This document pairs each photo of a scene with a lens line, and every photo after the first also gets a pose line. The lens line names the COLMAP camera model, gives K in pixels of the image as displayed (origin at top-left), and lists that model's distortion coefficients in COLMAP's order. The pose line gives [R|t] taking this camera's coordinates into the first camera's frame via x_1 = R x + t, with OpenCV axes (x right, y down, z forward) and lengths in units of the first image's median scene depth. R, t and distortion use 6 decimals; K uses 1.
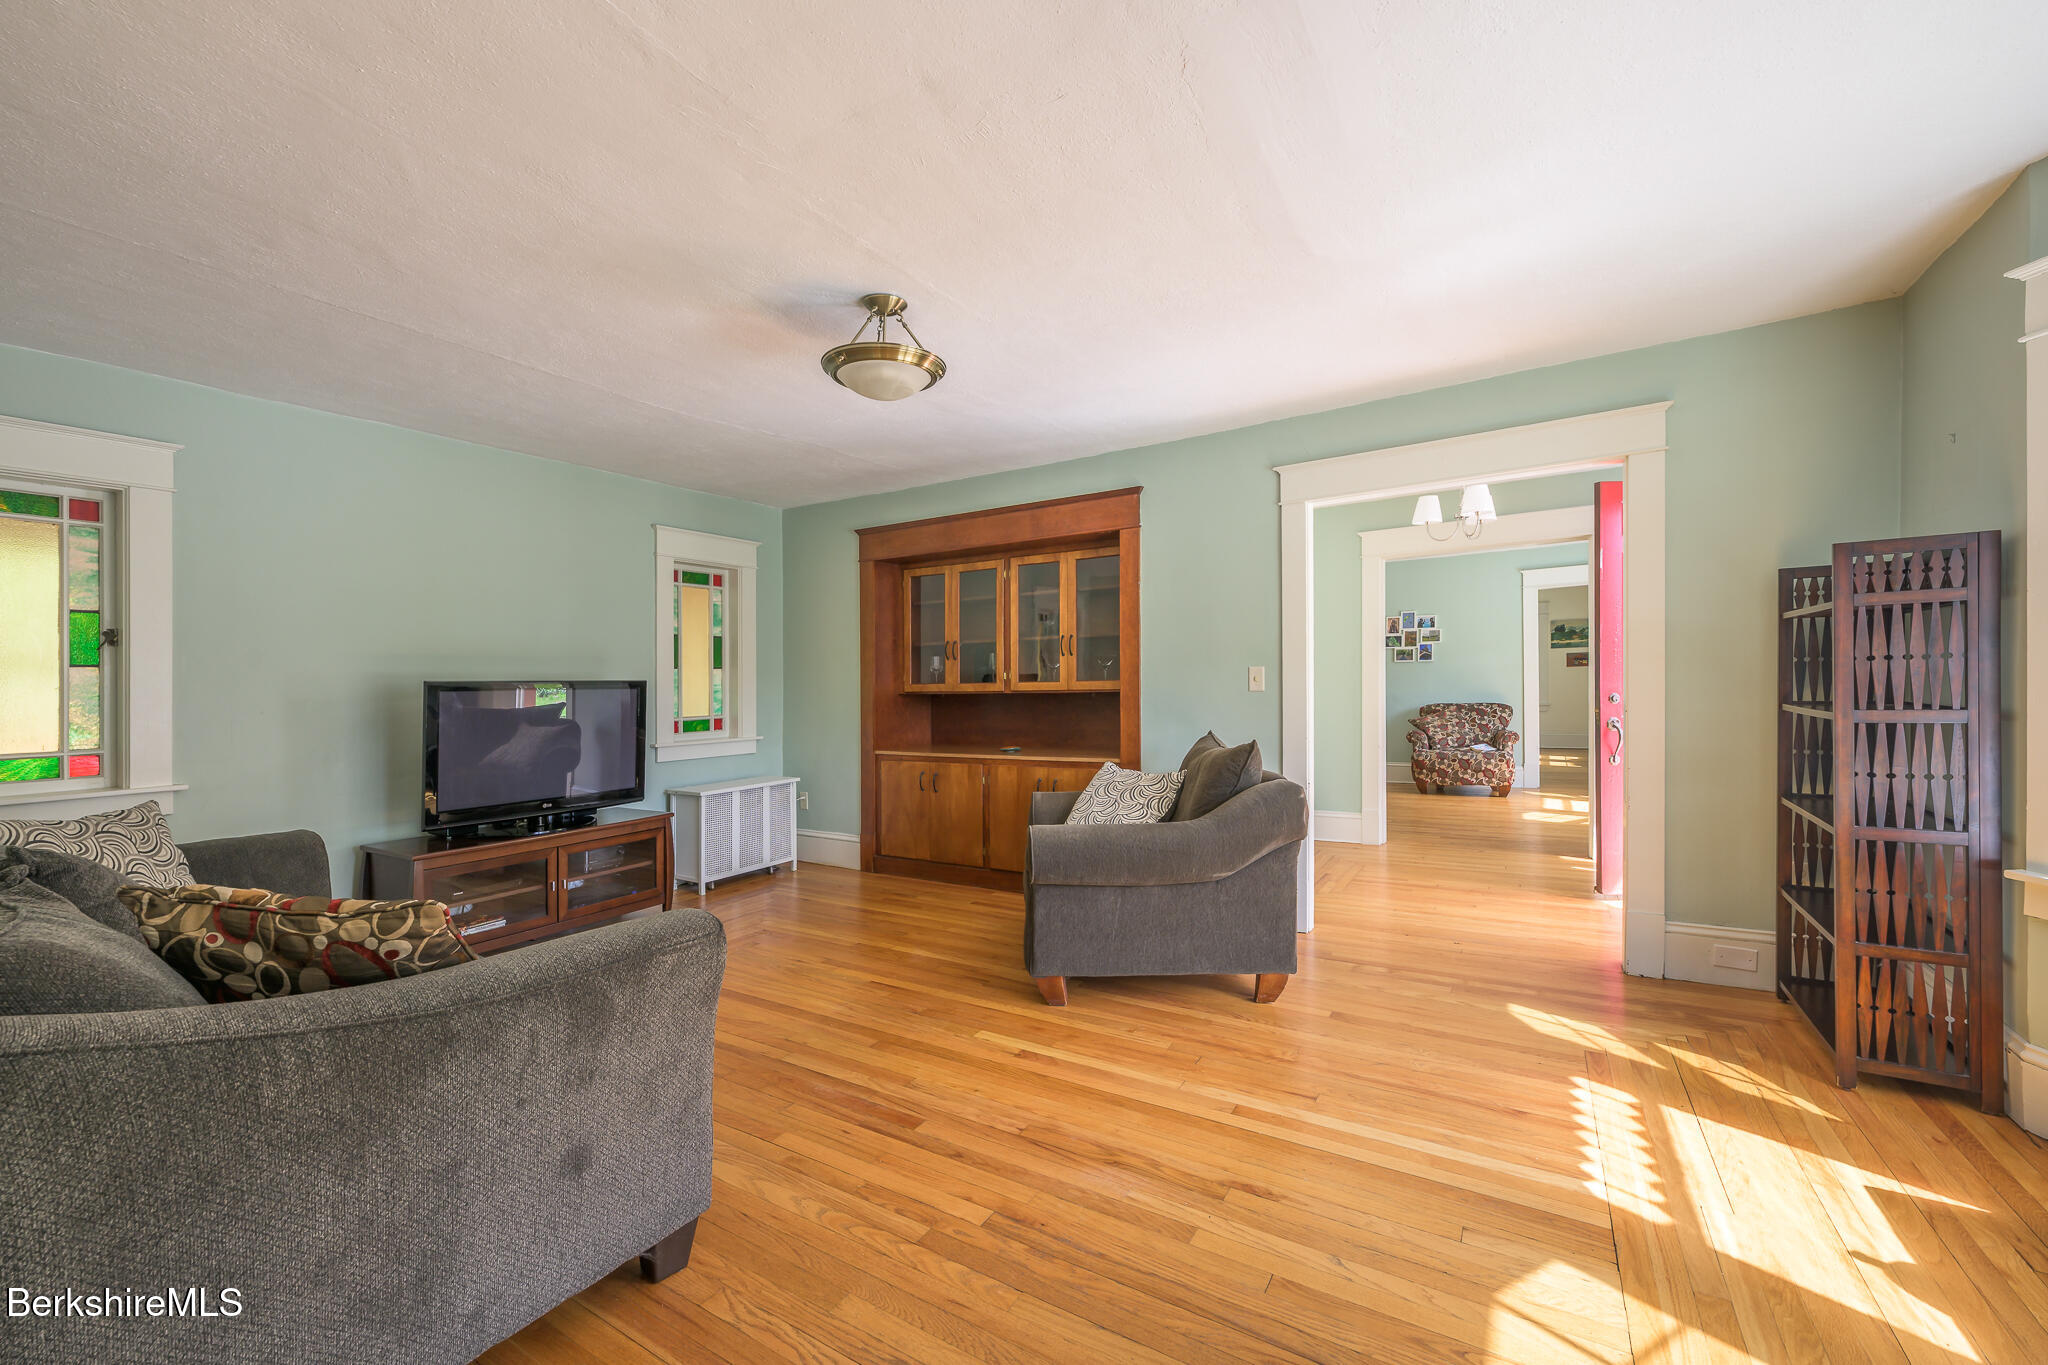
lens RADIAL K [[810.6, 0, 1025.0], [0, 810.6, 687.5], [0, 0, 1]] dist [-0.001425, 0.000175]
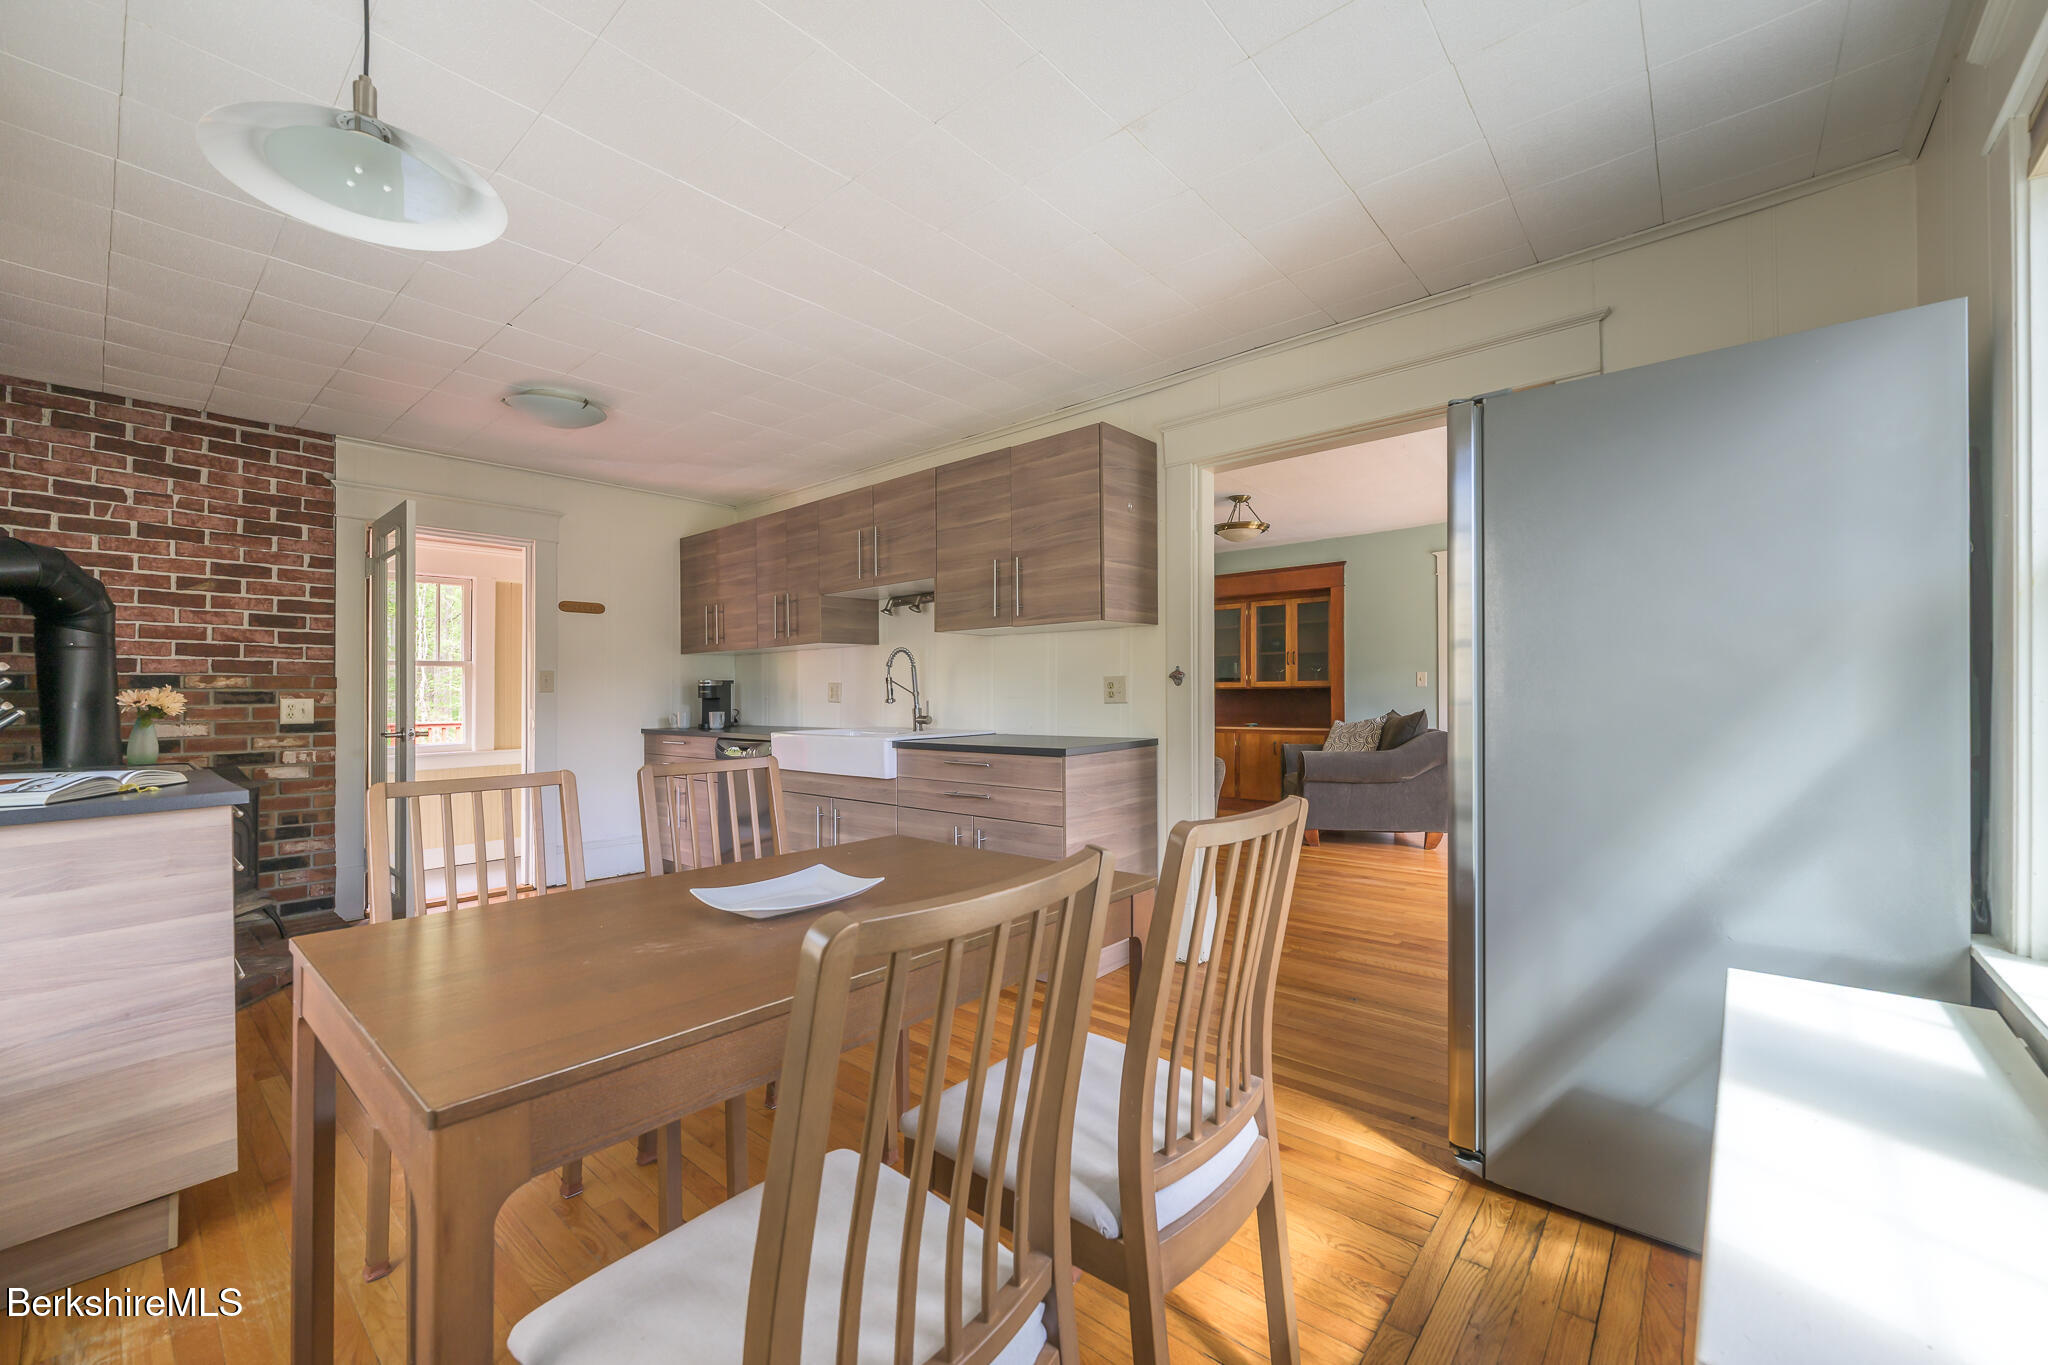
lens RADIAL K [[810.6, 0, 1025.1], [0, 810.6, 686.2], [0, 0, 1]] dist [-0.001425, 0.000175]
pose [[0.988398, 0.005104, -0.151800, -0.237826], [-0.006716, 0.999926, -0.010108, 0.023709], [0.151737, 0.011011, 0.988360, -0.687946]]
